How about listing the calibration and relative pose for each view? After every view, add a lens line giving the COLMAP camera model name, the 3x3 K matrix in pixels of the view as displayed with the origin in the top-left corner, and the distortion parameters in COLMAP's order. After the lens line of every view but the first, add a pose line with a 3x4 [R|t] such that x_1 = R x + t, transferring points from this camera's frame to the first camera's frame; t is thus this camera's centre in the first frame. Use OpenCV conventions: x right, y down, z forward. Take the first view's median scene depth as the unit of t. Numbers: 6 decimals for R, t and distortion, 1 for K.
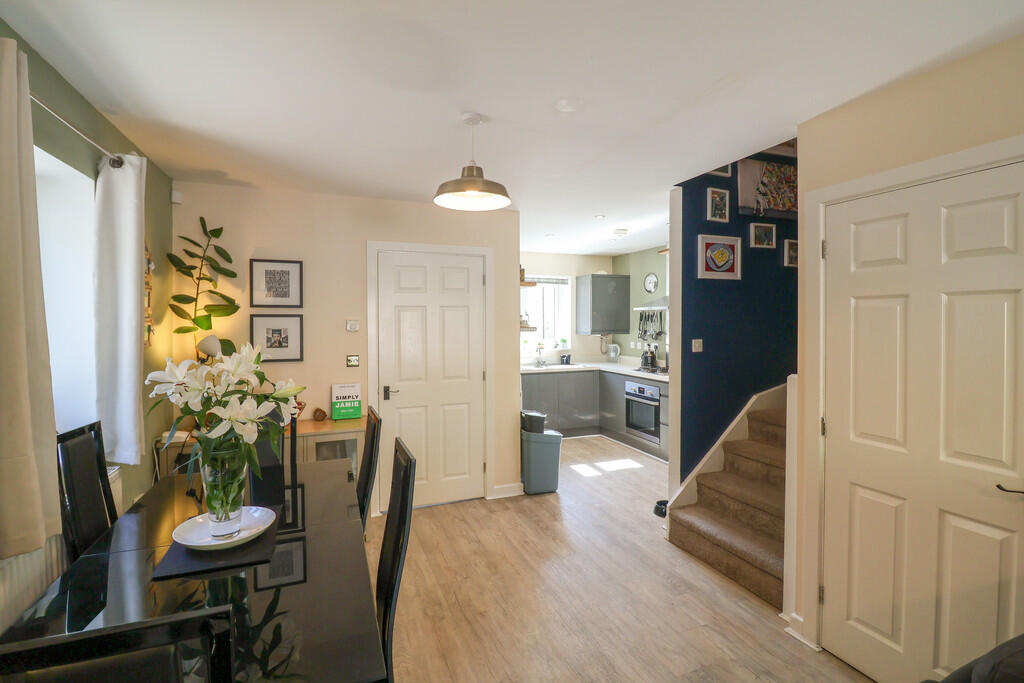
lens RADIAL K [[472.9, 0, 510.6], [0, 472.9, 326.5], [0, 0, 1]] dist [0.001605, -0.012769]
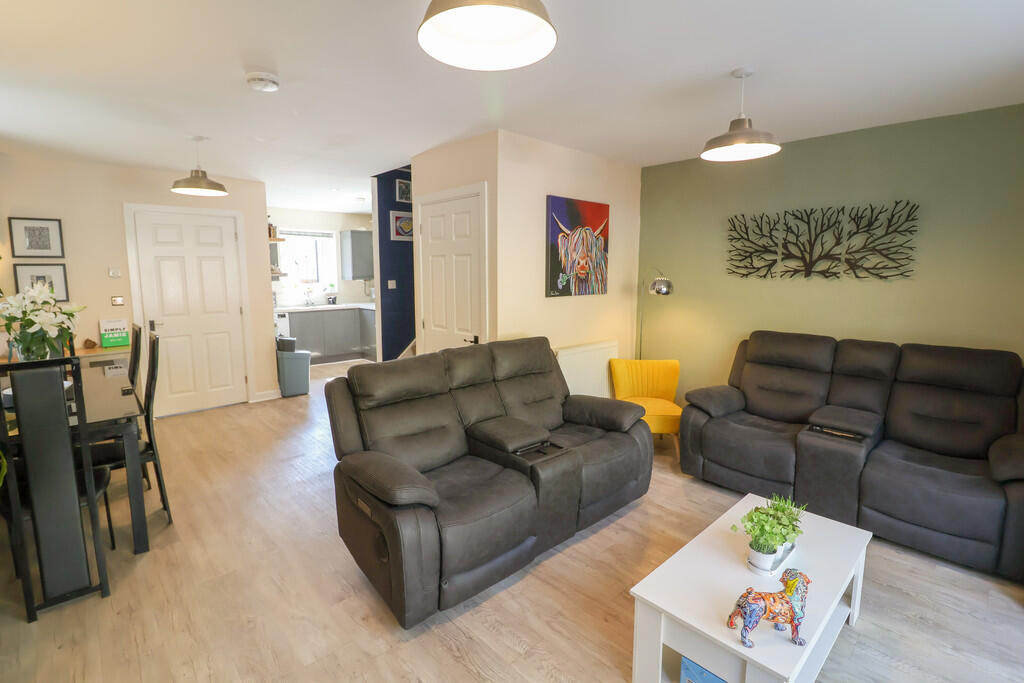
lens RADIAL K [[472.9, 0, 510.6], [0, 472.9, 326.5], [0, 0, 1]] dist [0.001605, -0.012769]
pose [[0.930032, -0.044365, 0.364790, 0.123070], [0.004281, 0.993926, 0.109965, 0.005528], [-0.367453, -0.100710, 0.924573, -0.377229]]
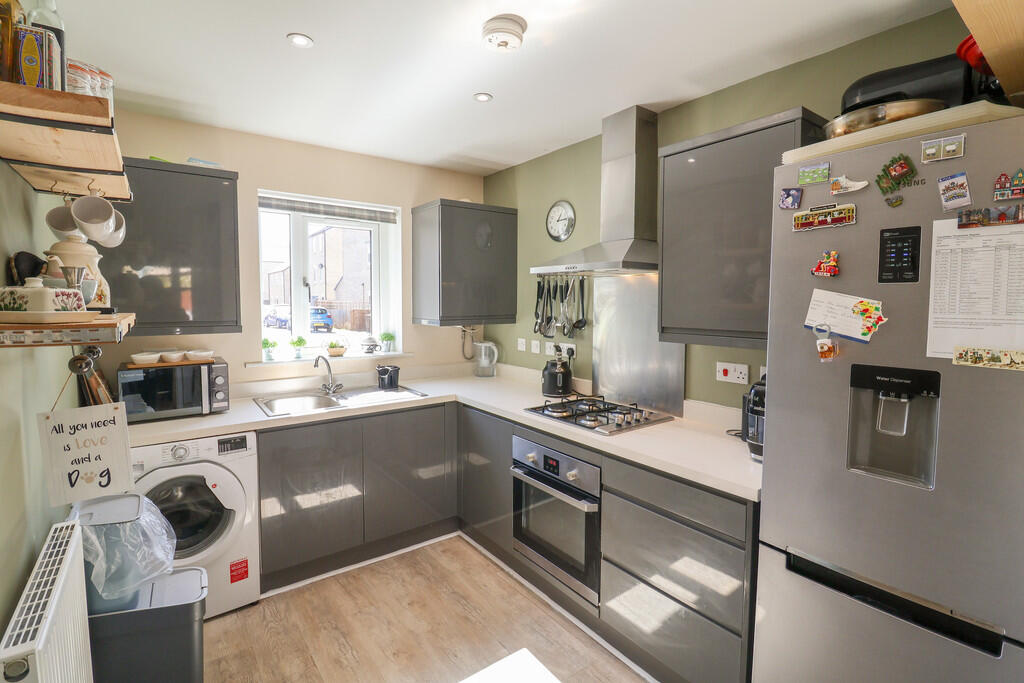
lens RADIAL K [[472.9, 0, 510.6], [0, 472.9, 326.5], [0, 0, 1]] dist [0.001605, -0.012769]
pose [[0.965604, -0.011685, 0.259753, 0.142816], [-0.000514, 0.998902, 0.046847, -0.006457], [-0.260015, -0.045369, 0.964538, 0.645802]]
